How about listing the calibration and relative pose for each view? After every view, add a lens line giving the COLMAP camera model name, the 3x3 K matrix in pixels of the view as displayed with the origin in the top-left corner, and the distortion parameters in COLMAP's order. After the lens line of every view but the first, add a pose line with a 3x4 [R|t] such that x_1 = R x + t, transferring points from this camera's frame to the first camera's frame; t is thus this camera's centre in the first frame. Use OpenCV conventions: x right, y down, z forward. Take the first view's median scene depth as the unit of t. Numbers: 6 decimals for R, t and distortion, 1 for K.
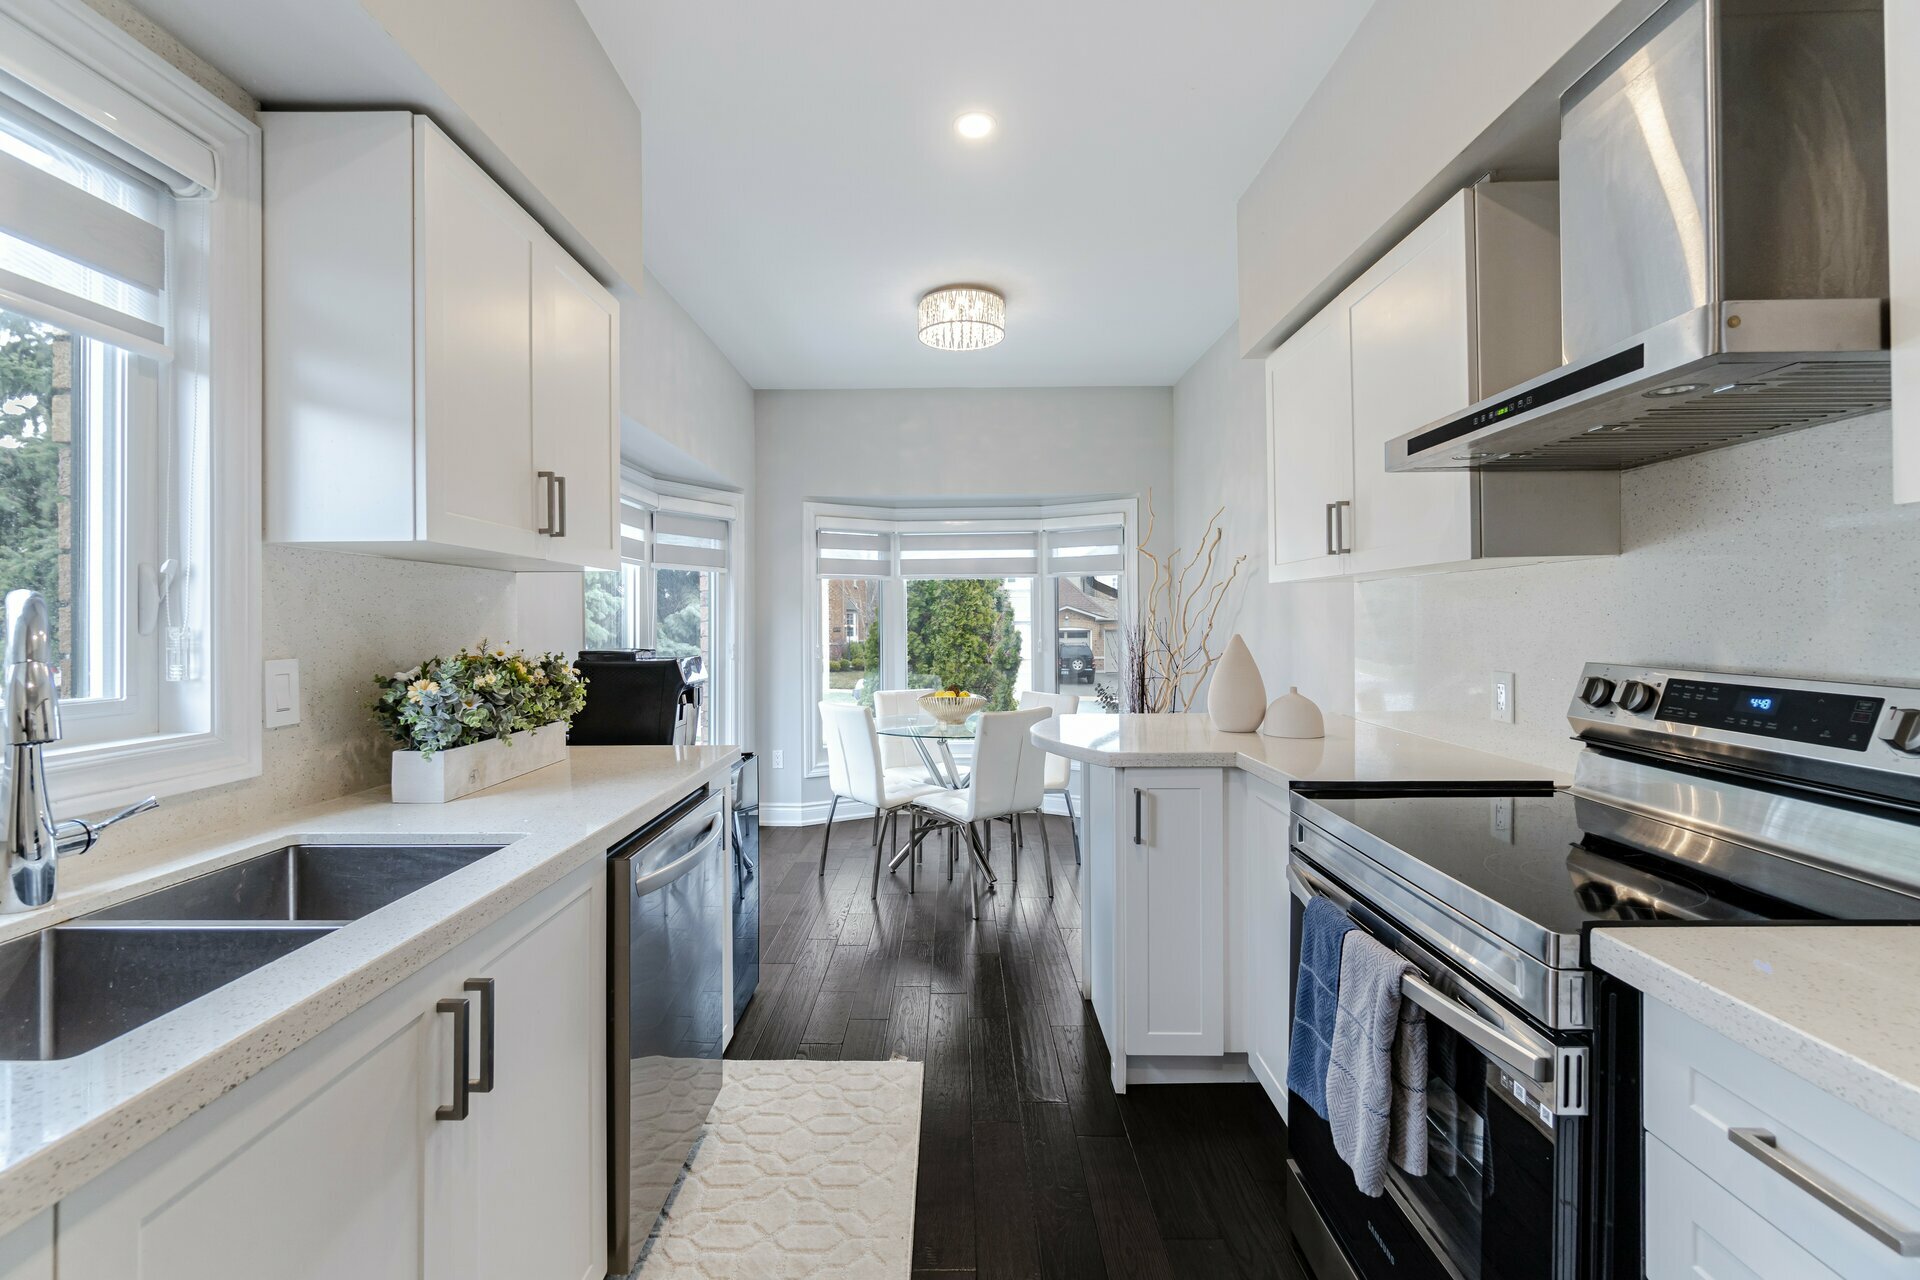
lens RADIAL K [[824.6, 0, 948.8], [0, 824.6, 625.2], [0, 0, 1]] dist [-0.004030, 0.000813]
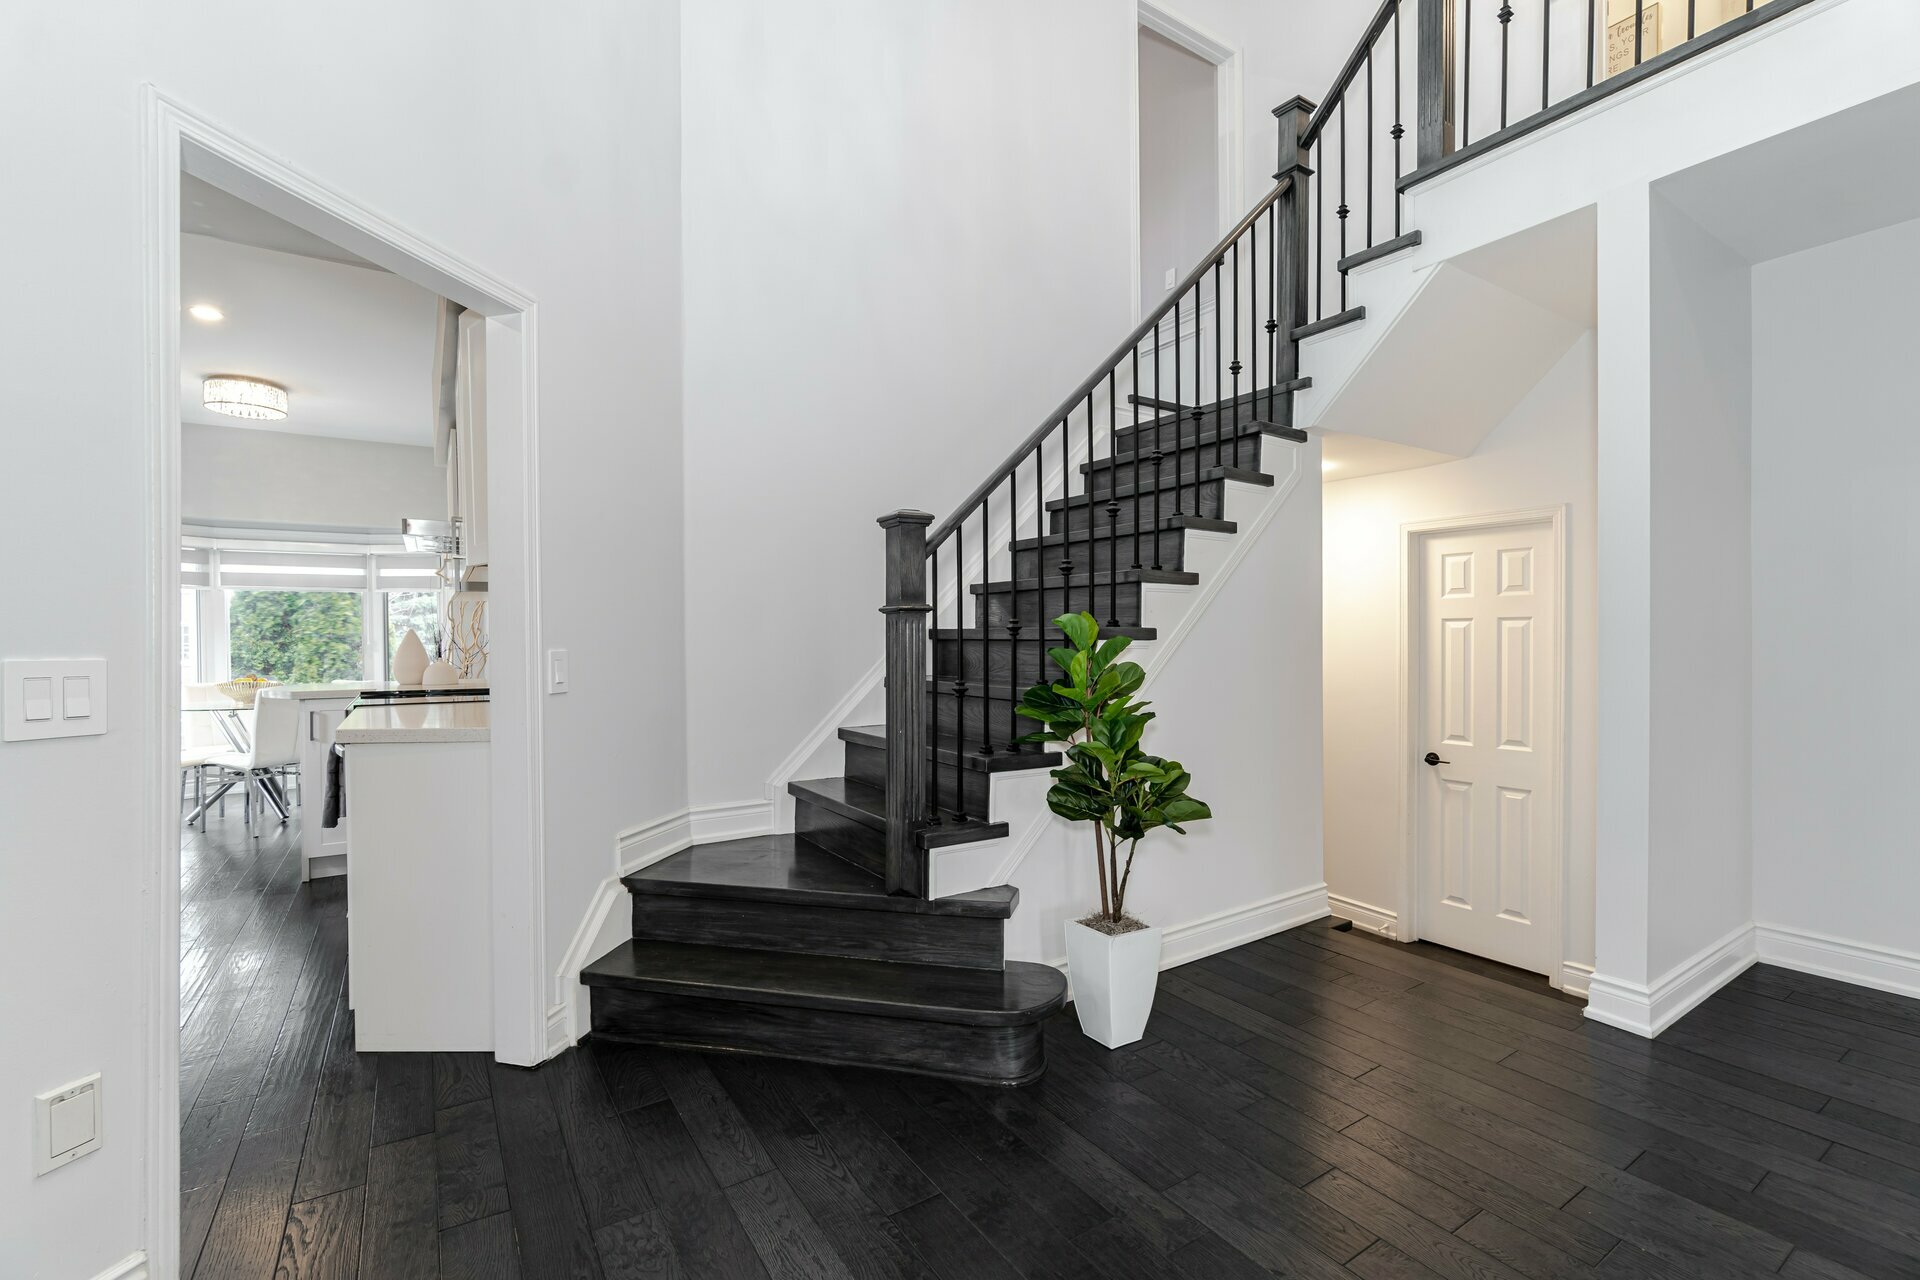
lens RADIAL K [[824.6, 0, 958.0], [0, 824.6, 638.7], [0, 0, 1]] dist [-0.004030, 0.000813]
pose [[0.833449, 0.003174, 0.552588, 0.159772], [0.000514, 0.999979, -0.006519, 0.020398], [-0.552597, 0.005718, 0.833429, -0.501553]]
